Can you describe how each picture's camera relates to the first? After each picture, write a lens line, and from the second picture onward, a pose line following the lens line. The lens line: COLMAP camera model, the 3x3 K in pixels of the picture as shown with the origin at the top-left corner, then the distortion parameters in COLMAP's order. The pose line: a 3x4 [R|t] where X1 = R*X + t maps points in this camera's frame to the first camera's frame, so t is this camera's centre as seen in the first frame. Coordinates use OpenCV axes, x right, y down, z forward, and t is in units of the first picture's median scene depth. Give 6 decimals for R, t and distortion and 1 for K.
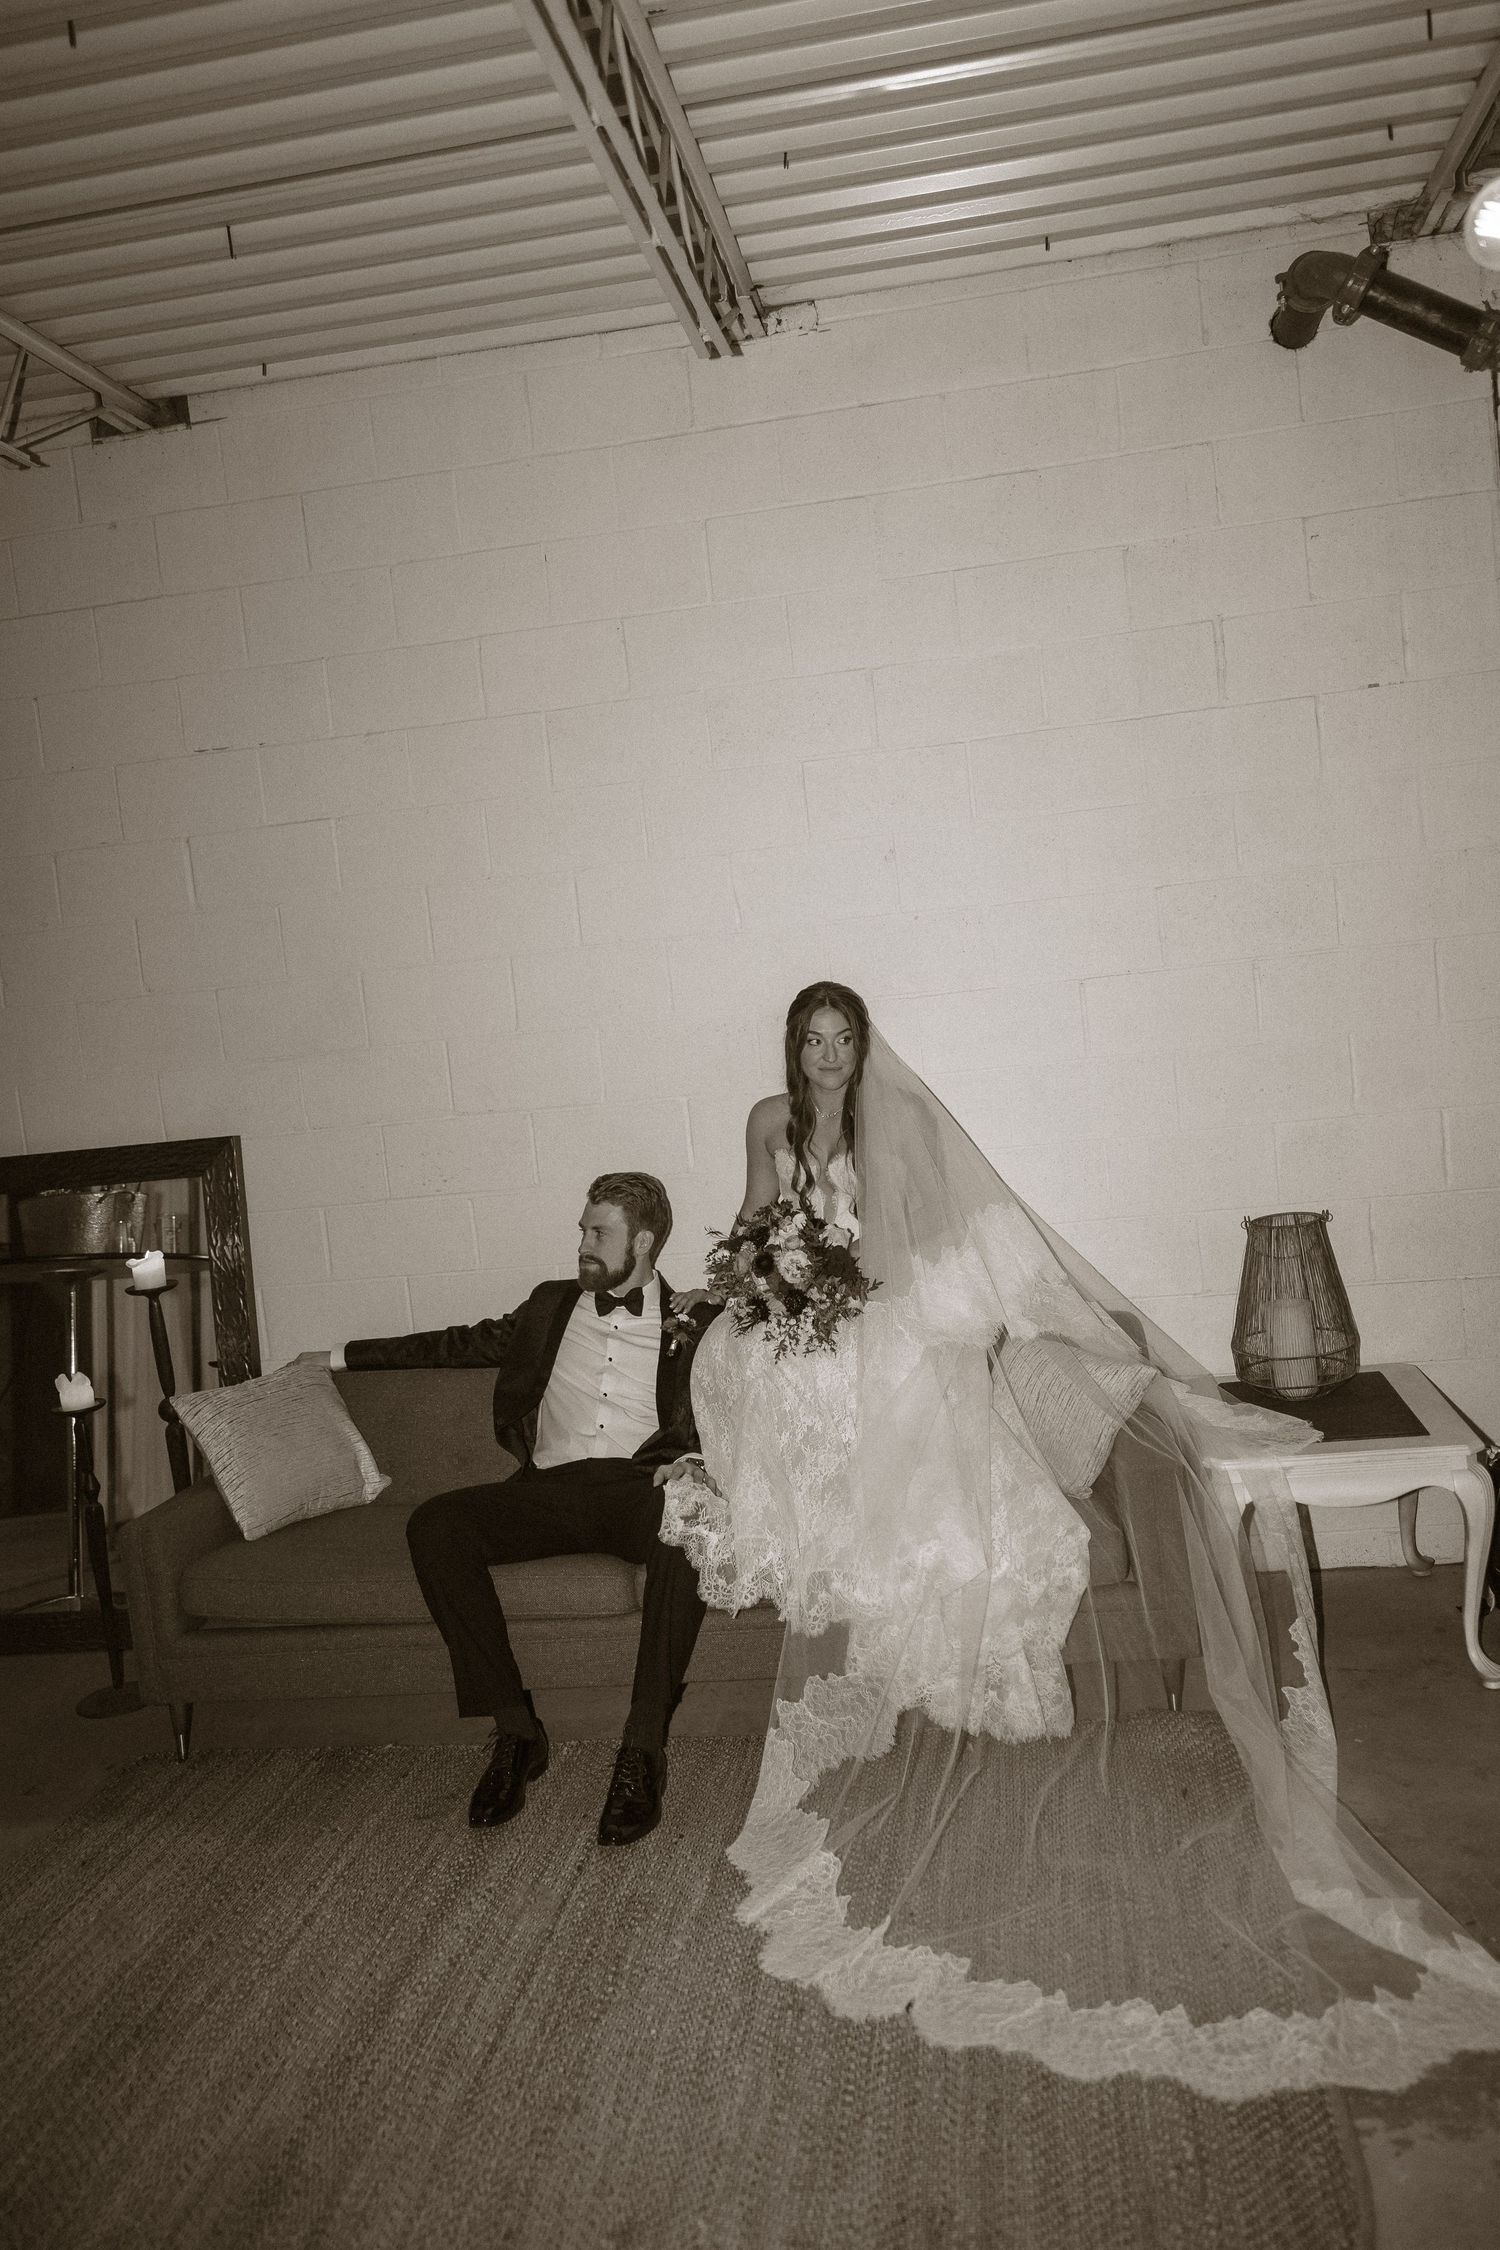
lens RADIAL K [[1784.6, 0, 765.7], [0, 1784.6, 1144.9], [0, 0, 1]] dist [0.007510, -0.002450]
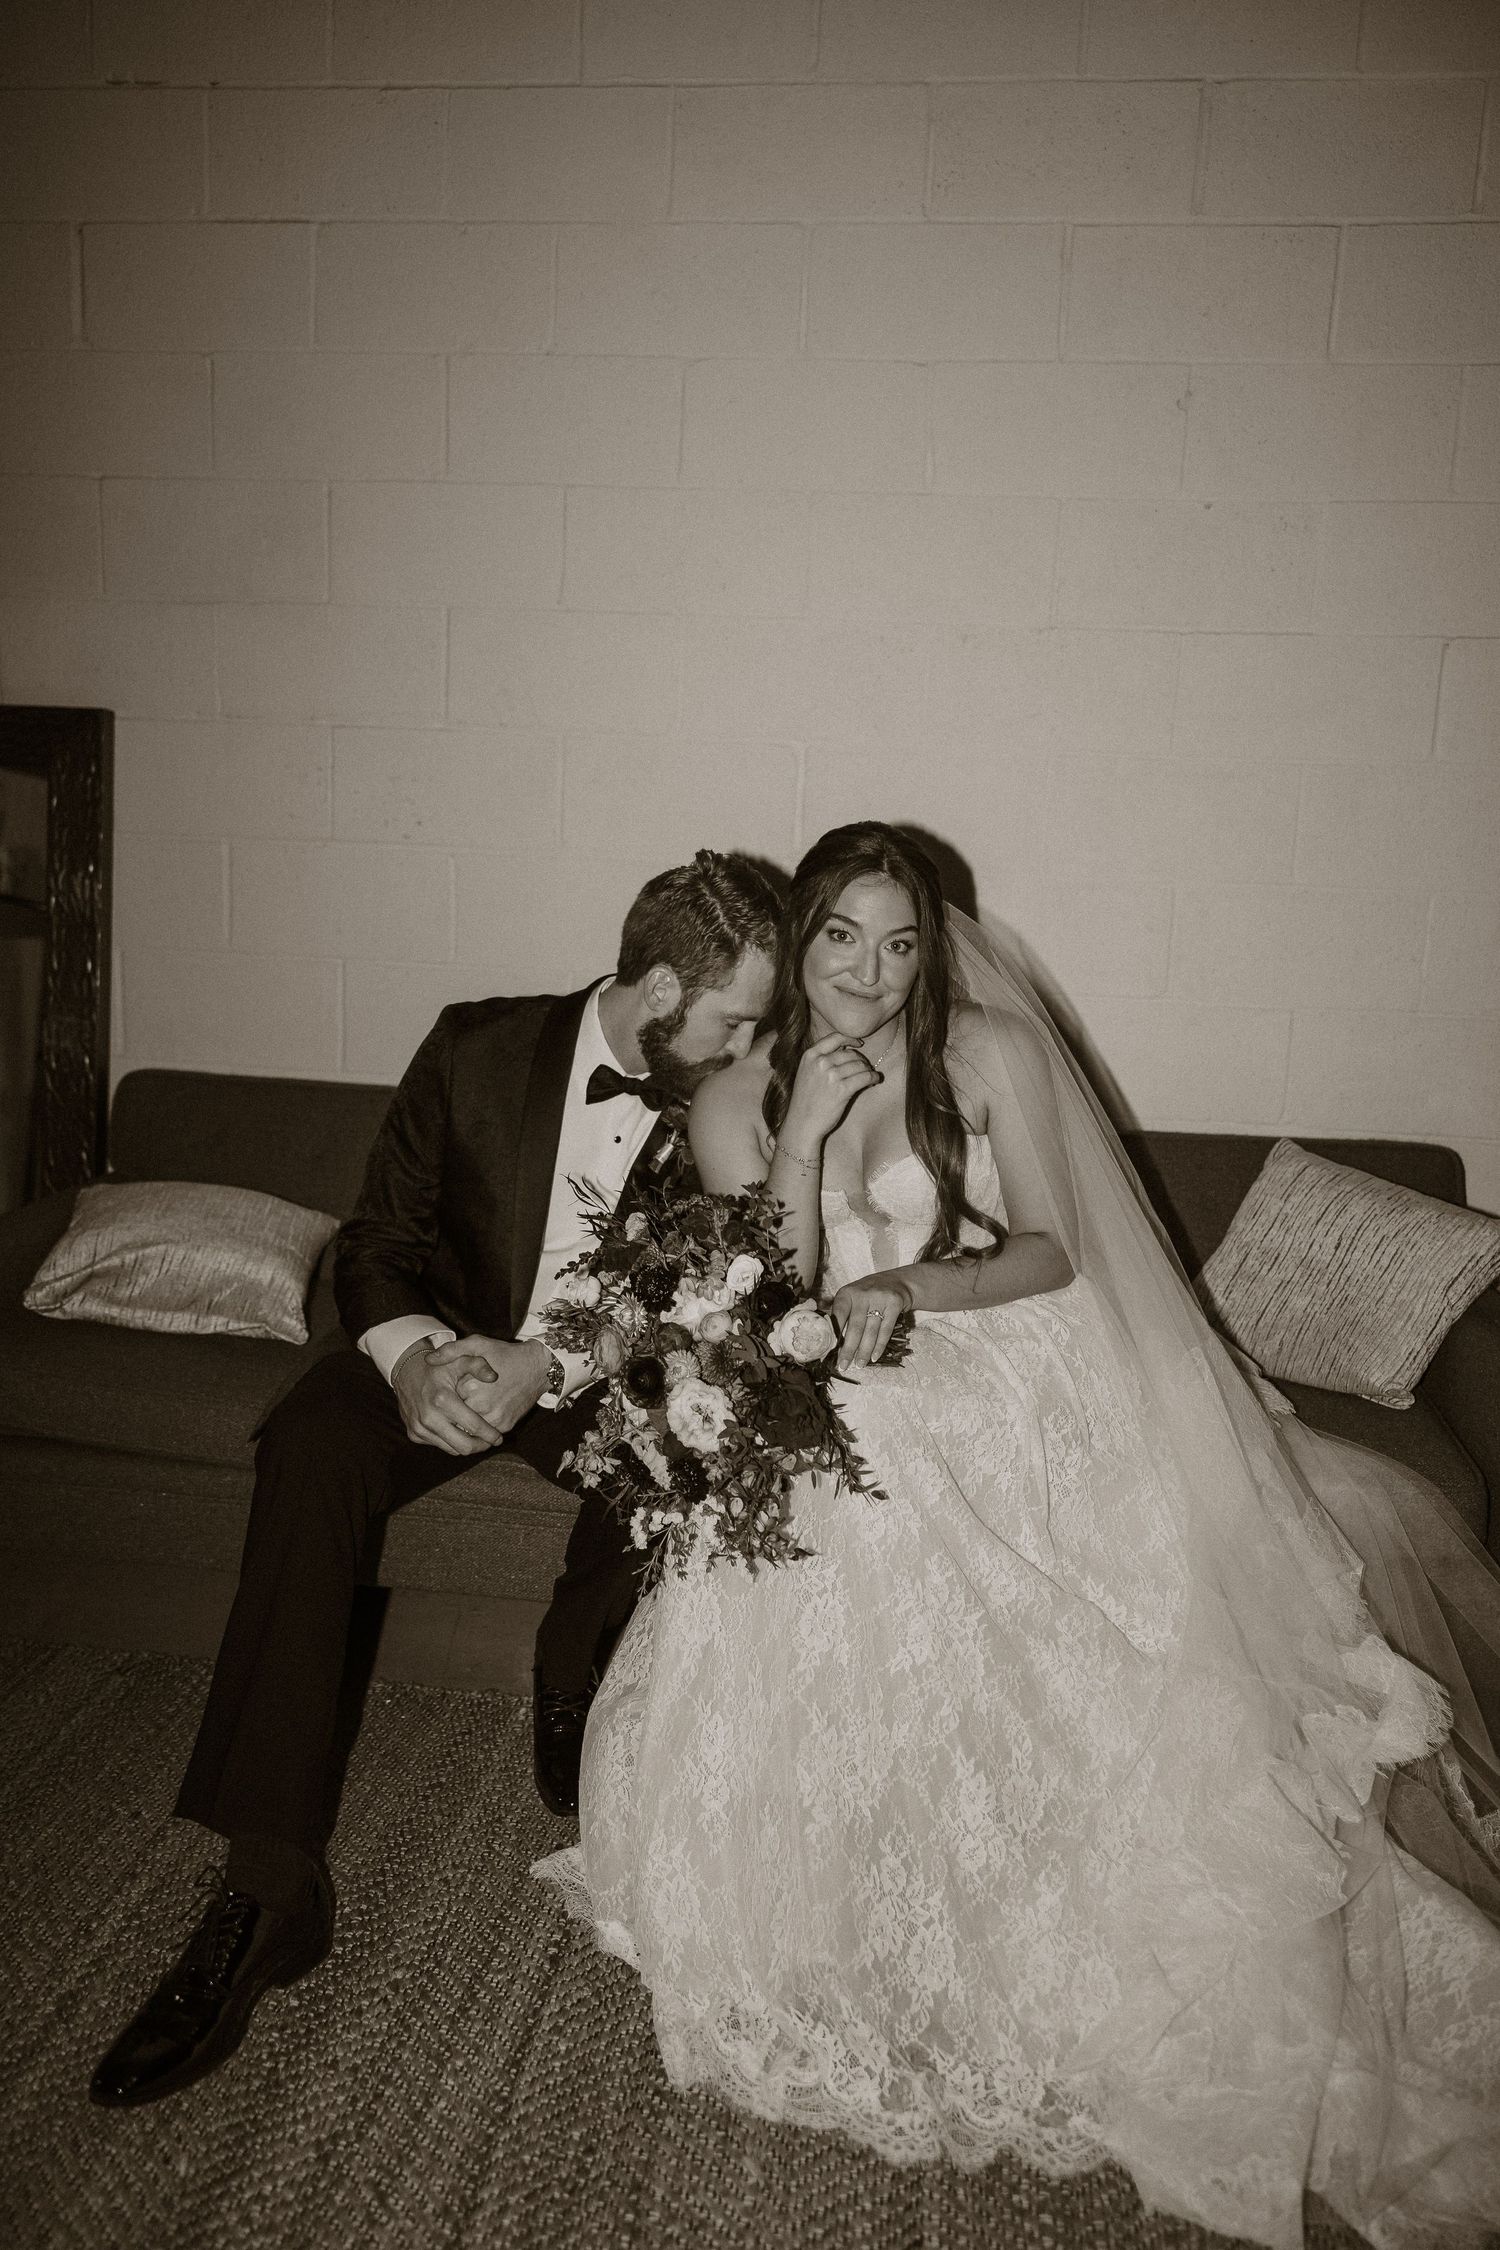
lens RADIAL K [[1784.6, 0, 752.3], [0, 1784.6, 1139.5], [0, 0, 1]] dist [0.007510, -0.002450]
pose [[0.989279, 0.134347, 0.057252, -0.090028], [-0.138848, 0.986775, 0.083649, 0.071384], [-0.045257, -0.090702, 0.994849, 0.368198]]
